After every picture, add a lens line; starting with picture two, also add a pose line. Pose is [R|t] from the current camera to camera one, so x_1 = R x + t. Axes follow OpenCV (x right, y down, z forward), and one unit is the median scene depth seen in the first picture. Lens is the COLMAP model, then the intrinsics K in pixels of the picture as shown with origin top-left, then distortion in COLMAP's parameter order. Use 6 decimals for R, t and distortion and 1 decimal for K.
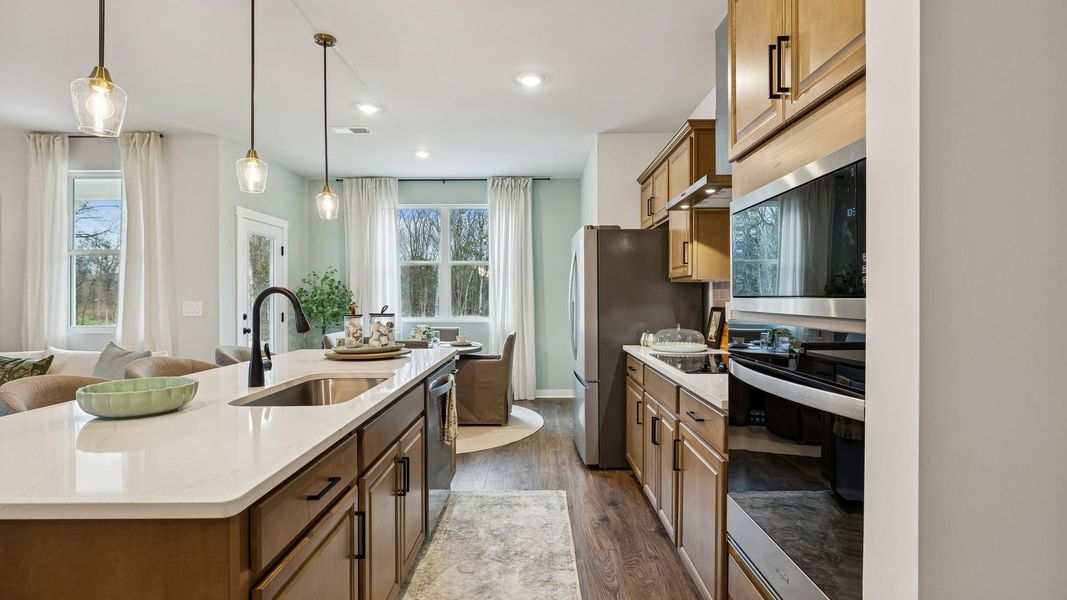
lens RADIAL K [[519.6, 0, 537.1], [0, 519.6, 301.5], [0, 0, 1]] dist [-0.003763, -0.000361]
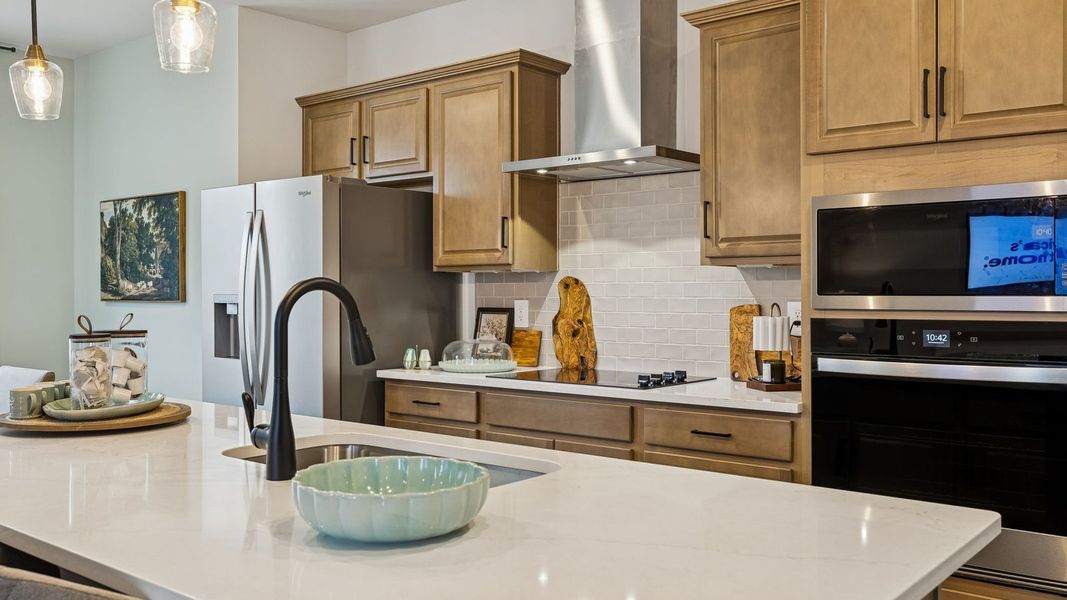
lens RADIAL K [[925.9, 0, 533.5], [0, 925.9, 300.0], [0, 0, 1]] dist [-0.003032, 0.002952]
pose [[0.638389, -0.007788, 0.769675, -0.540644], [0.007962, 0.999962, 0.003514, -0.003799], [-0.769673, 0.003885, 0.638427, 0.128213]]
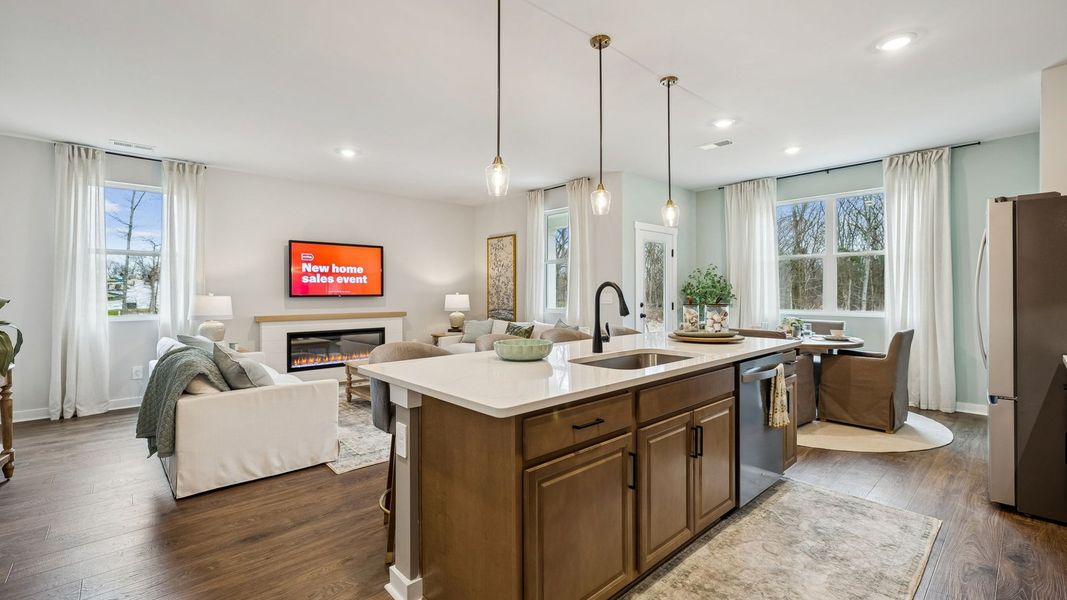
lens RADIAL K [[455.5, 0, 533.5], [0, 455.5, 300.0], [0, 0, 1]] dist [0.003747, 0.000482]
pose [[0.678294, 0.014778, -0.734642, 0.128926], [-0.005640, 0.999873, 0.014907, 0.001617], [0.734769, -0.005968, 0.678291, 0.016686]]
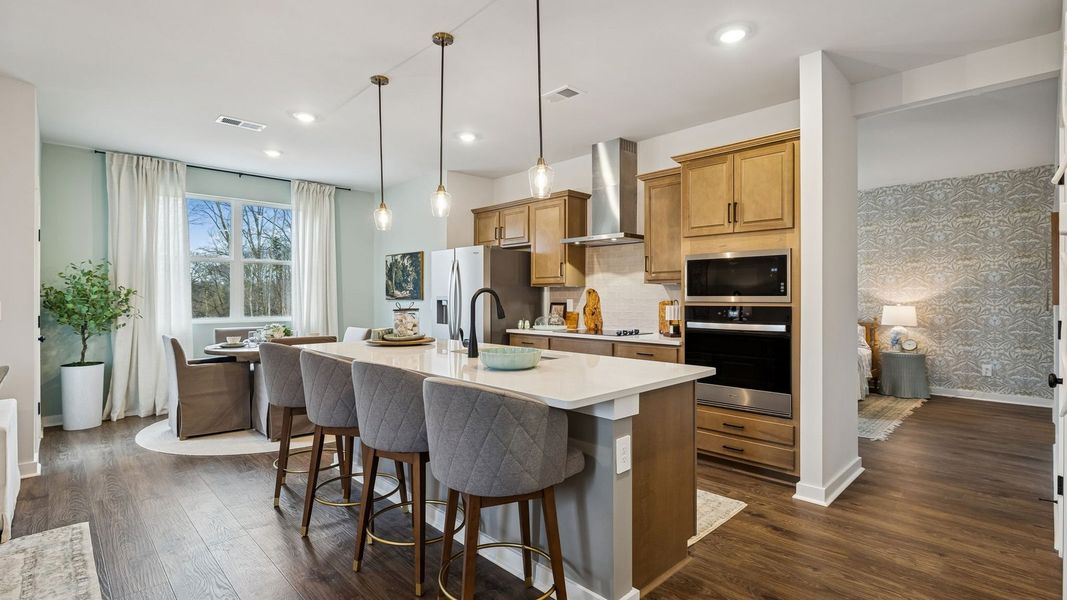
lens RADIAL K [[494.9, 0, 541.6], [0, 494.9, 299.7], [0, 0, 1]] dist [-0.000002, 0.000009]
pose [[0.710039, -0.001672, 0.704160, -0.693456], [0.005311, 0.999981, -0.002981, 0.005212], [-0.704142, 0.005856, 0.710035, -0.050534]]
